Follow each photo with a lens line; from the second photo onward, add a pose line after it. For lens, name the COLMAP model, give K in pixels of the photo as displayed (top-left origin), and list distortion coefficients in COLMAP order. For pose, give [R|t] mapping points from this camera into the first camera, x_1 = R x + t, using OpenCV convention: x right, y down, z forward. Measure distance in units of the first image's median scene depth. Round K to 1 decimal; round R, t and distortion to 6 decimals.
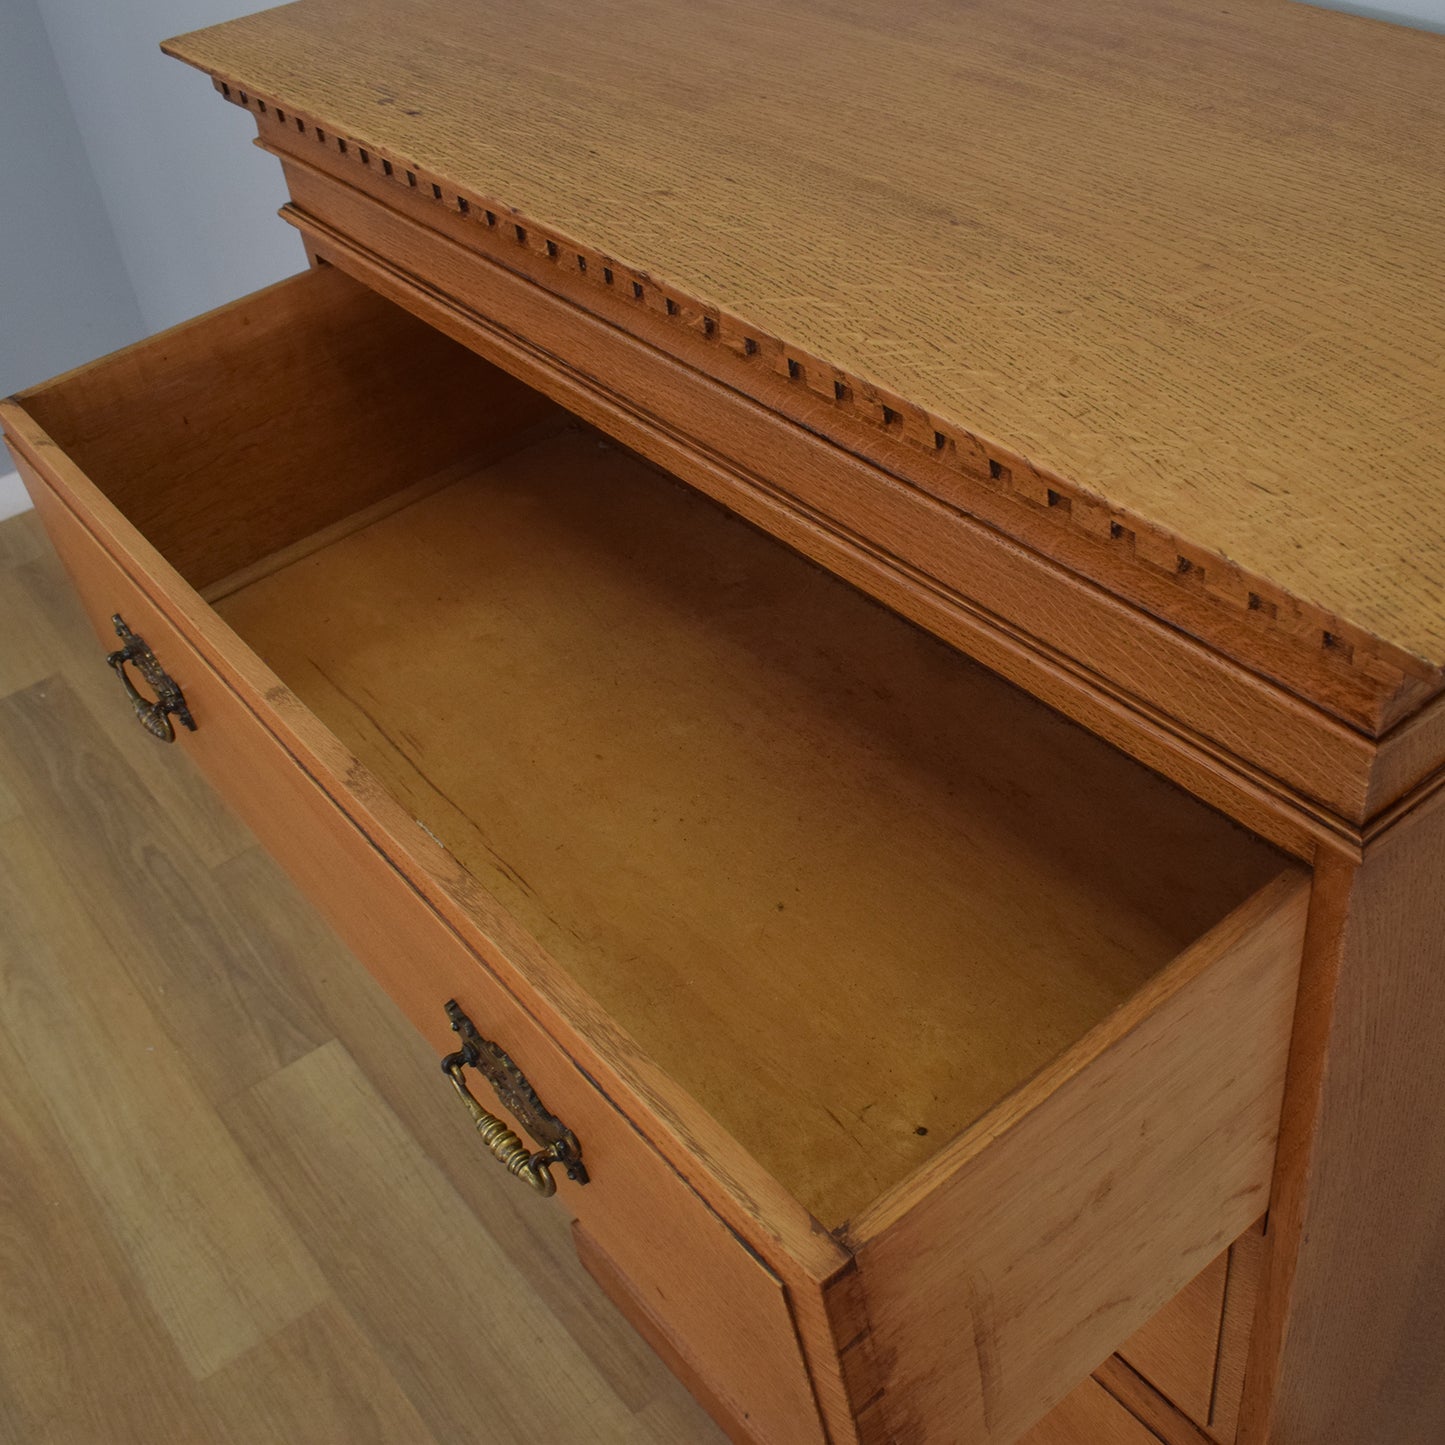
lens RADIAL K [[1547.0, 0, 724.1], [0, 1547.0, 903.0], [0, 0, 1]] dist [-0.057093, -0.014241]
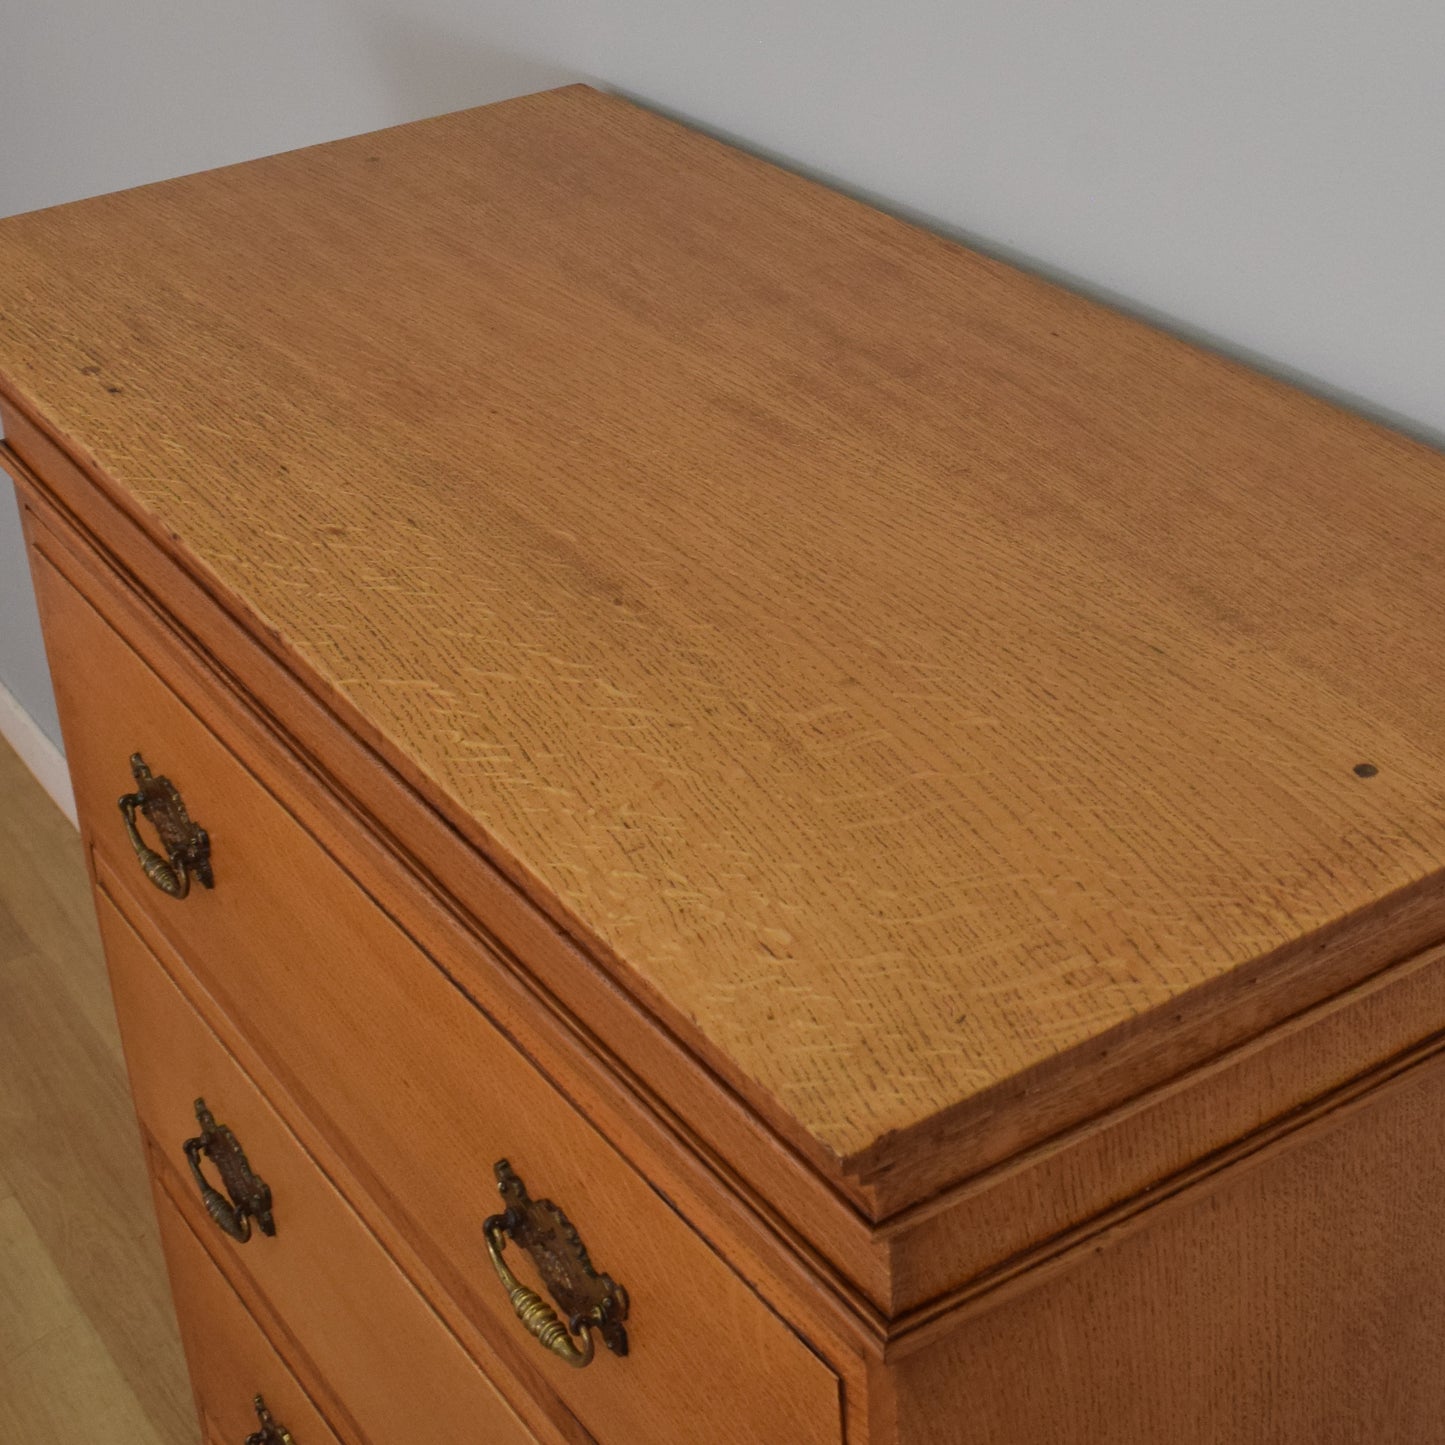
lens RADIAL K [[2848.8, 0, 722.5], [0, 2848.8, 722.5], [0, 0, 1]] dist [-0.049043, -0.145390]
pose [[0.991887, 0.073382, -0.103809, 0.360514], [-0.095768, 0.968336, -0.230552, 0.003720], [0.083604, 0.238623, 0.967507, -0.553820]]
